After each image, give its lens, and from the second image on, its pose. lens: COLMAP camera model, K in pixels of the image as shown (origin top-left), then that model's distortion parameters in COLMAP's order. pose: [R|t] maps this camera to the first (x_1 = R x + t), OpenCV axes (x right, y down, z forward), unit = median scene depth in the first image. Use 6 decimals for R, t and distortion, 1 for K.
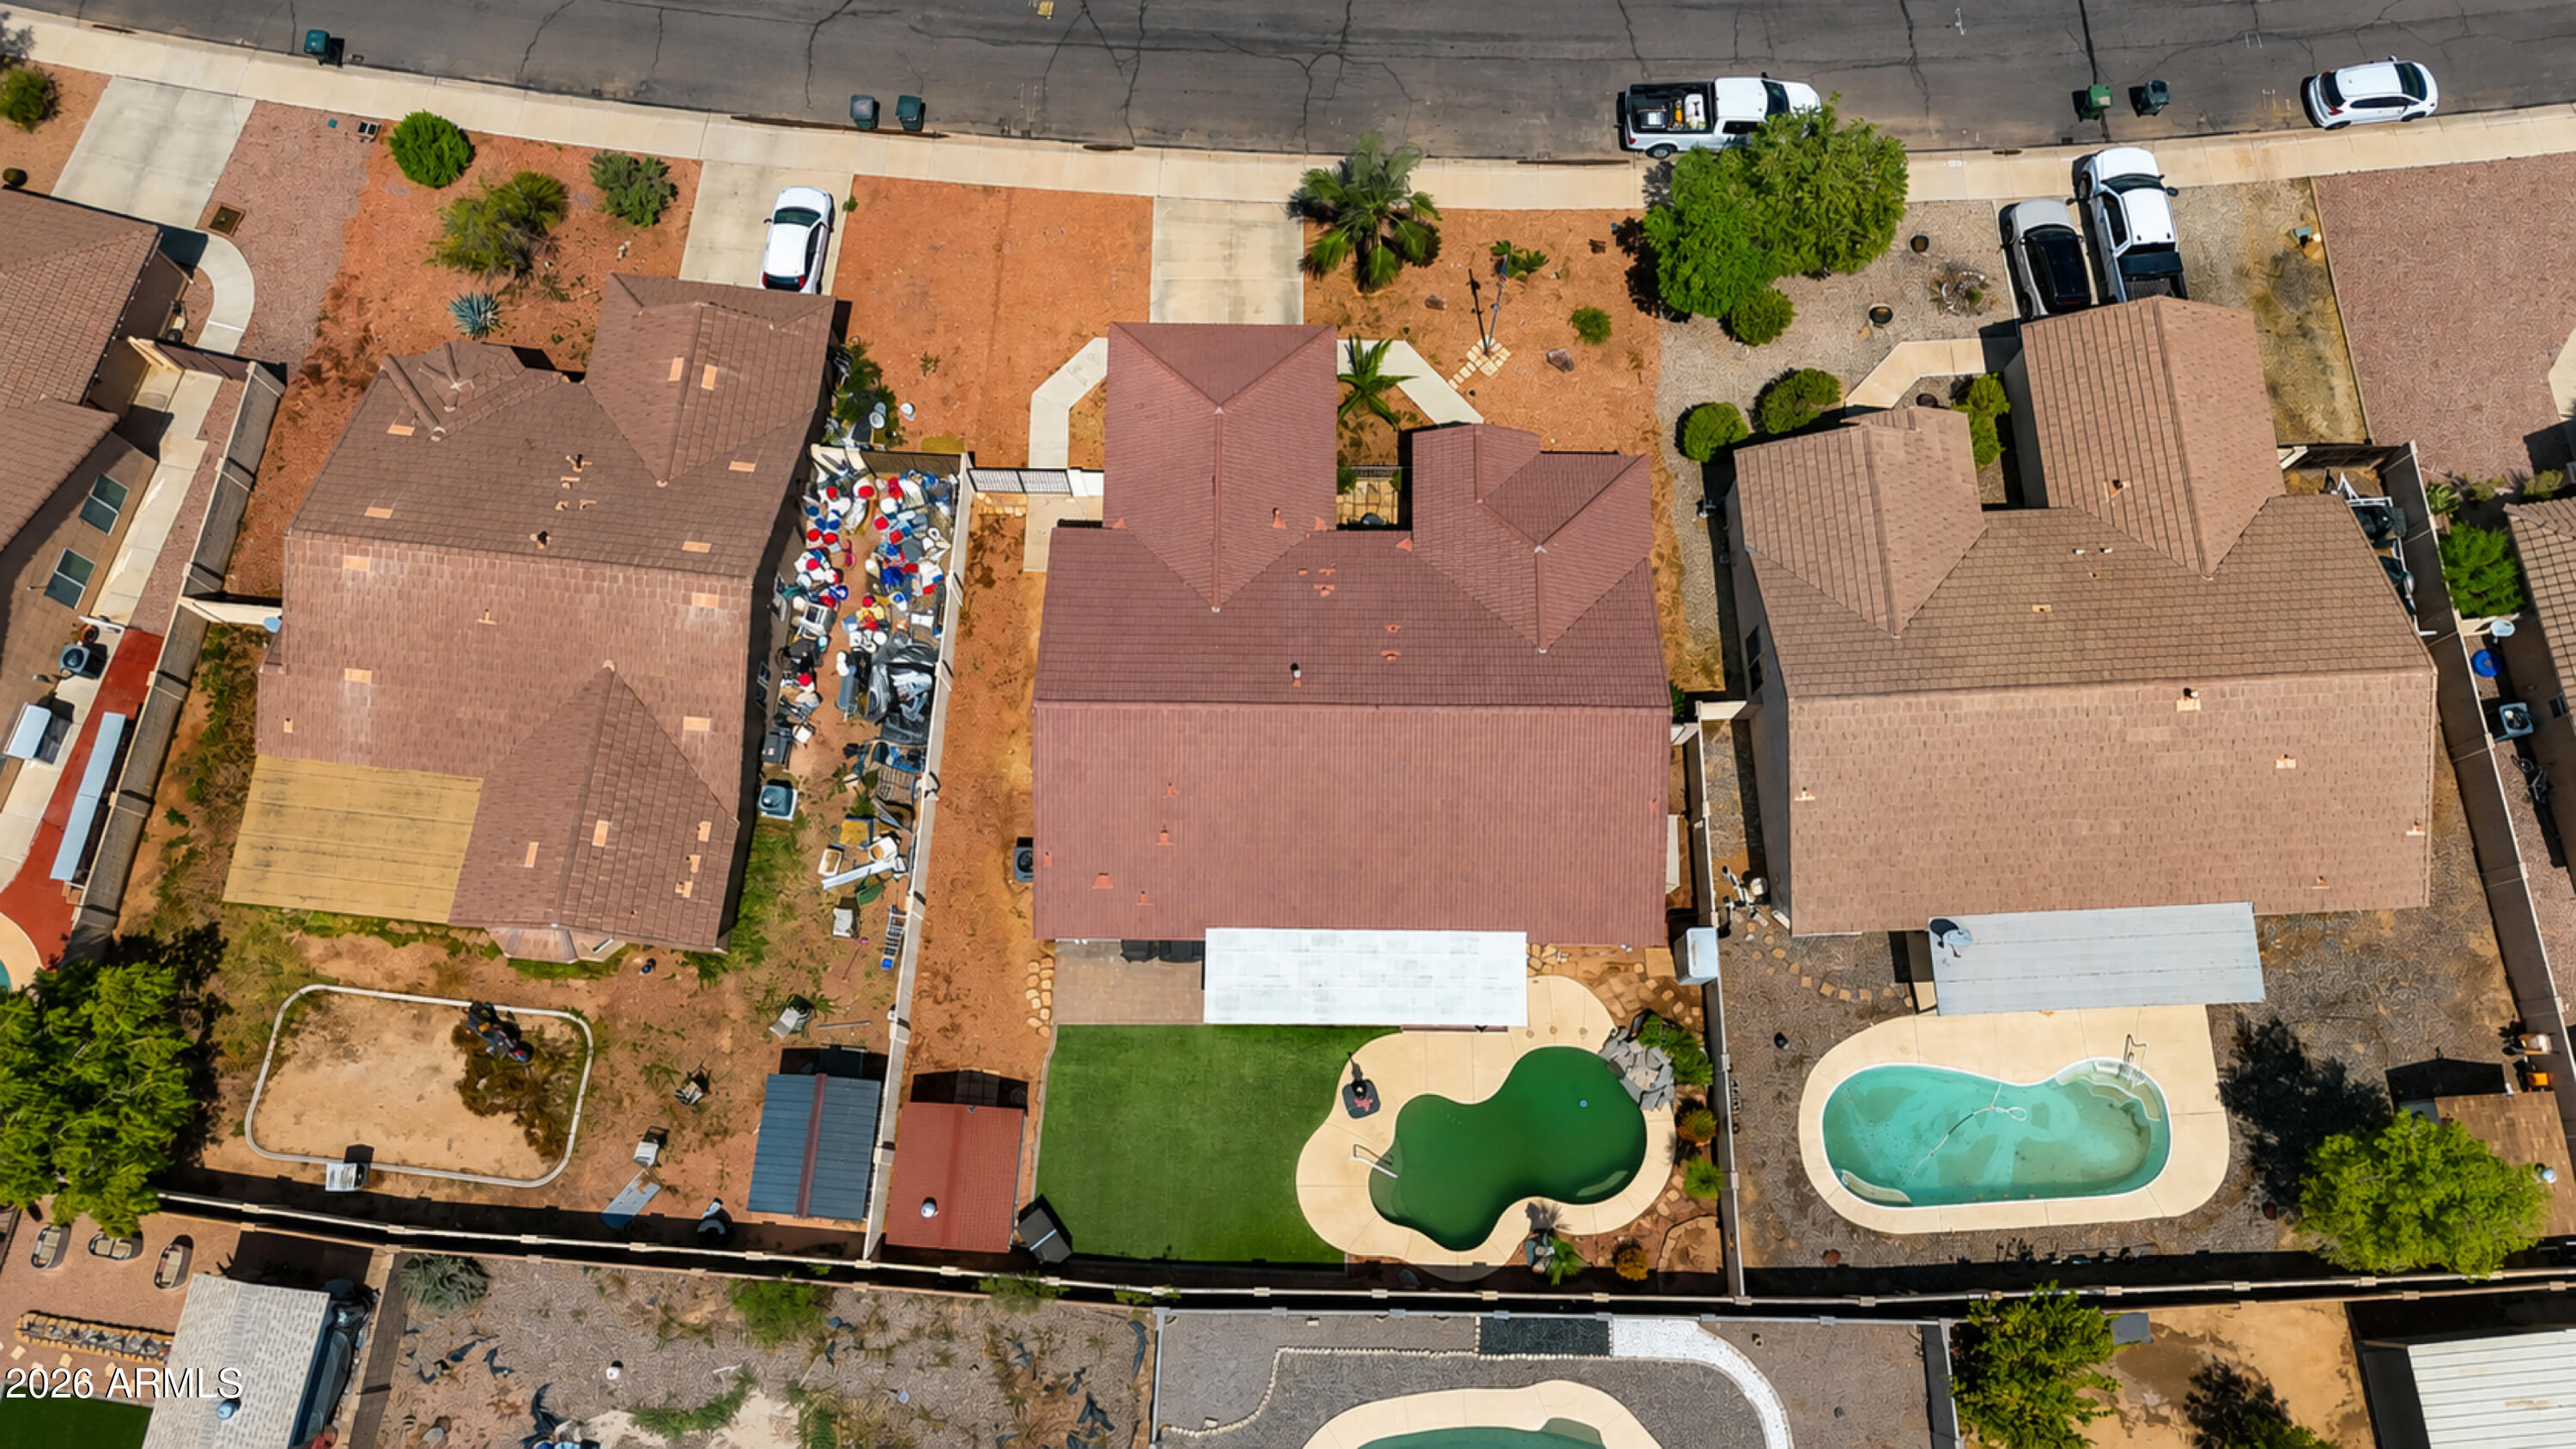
lens RADIAL K [[1908.0, 0, 1284.8], [0, 1908.0, 726.0], [0, 0, 1]] dist [0.071064, -0.078153]
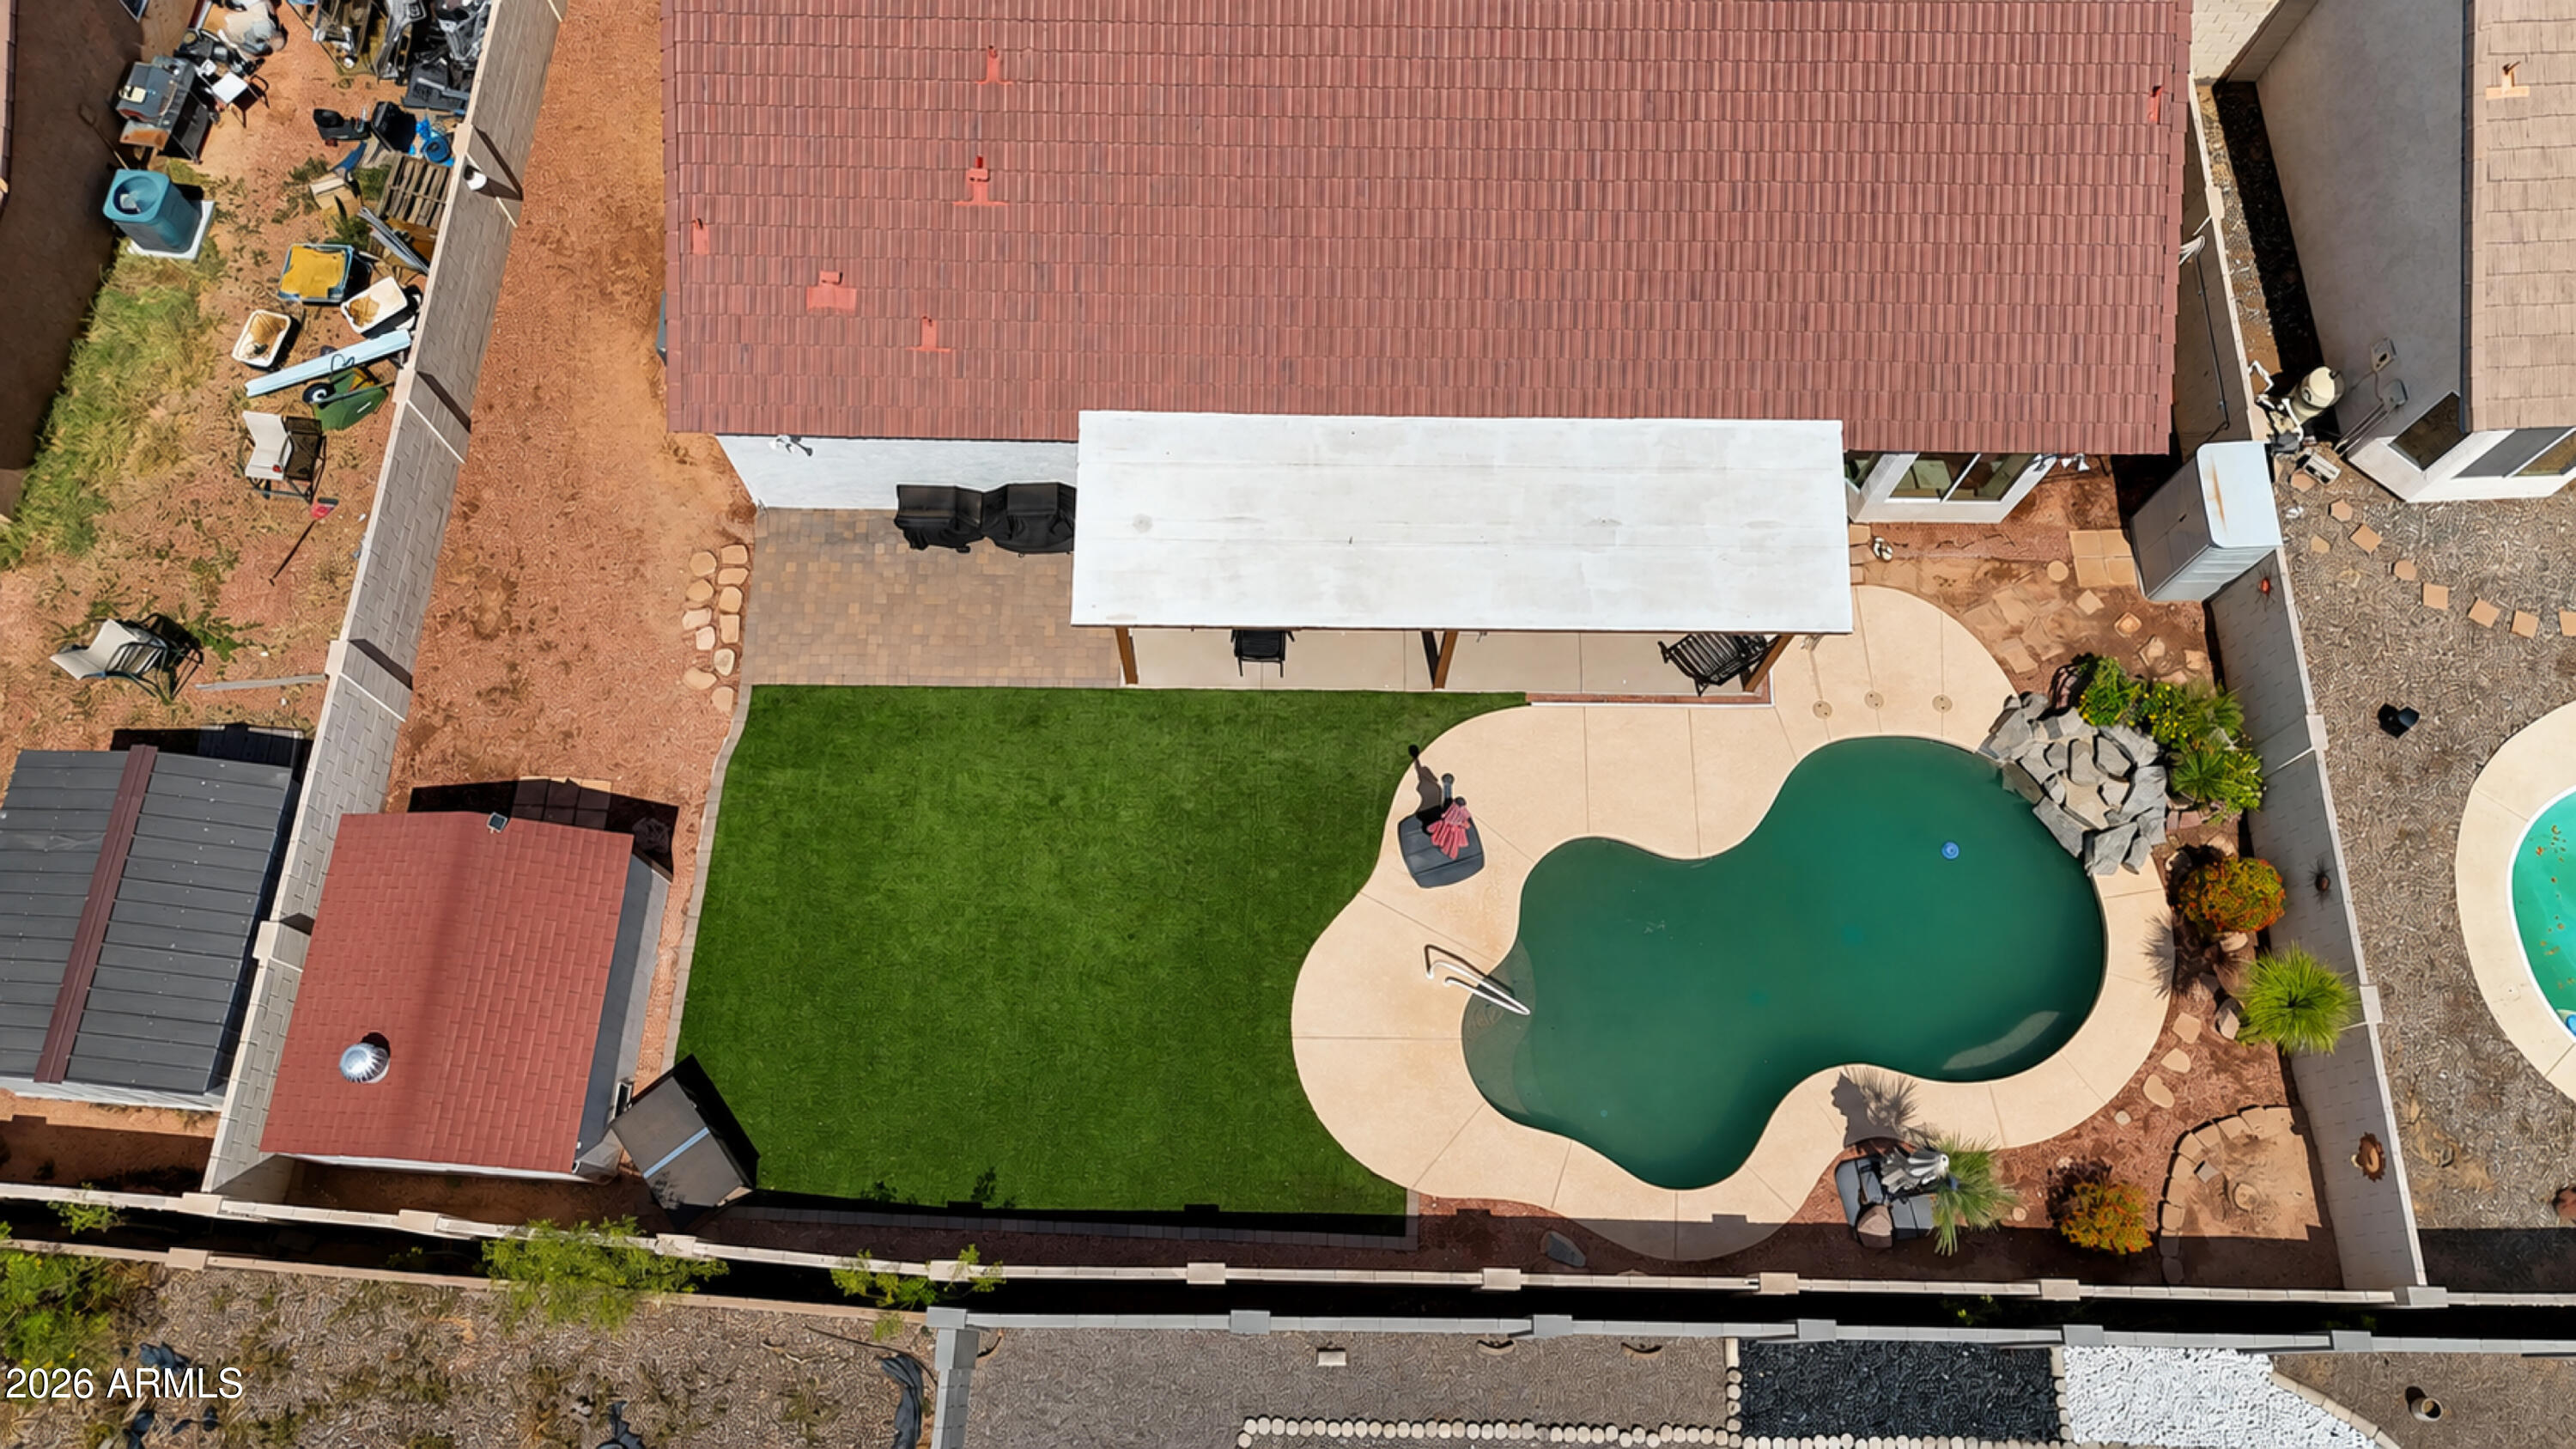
lens RADIAL K [[1908.0, 0, 1286.5], [0, 1908.0, 737.0], [0, 0, 1]] dist [0.071064, -0.078153]
pose [[0.999855, 0.007172, 0.015471, -0.002243], [-0.006266, 0.998304, -0.057871, 0.196367], [-0.015860, 0.057765, 0.998204, 0.565846]]
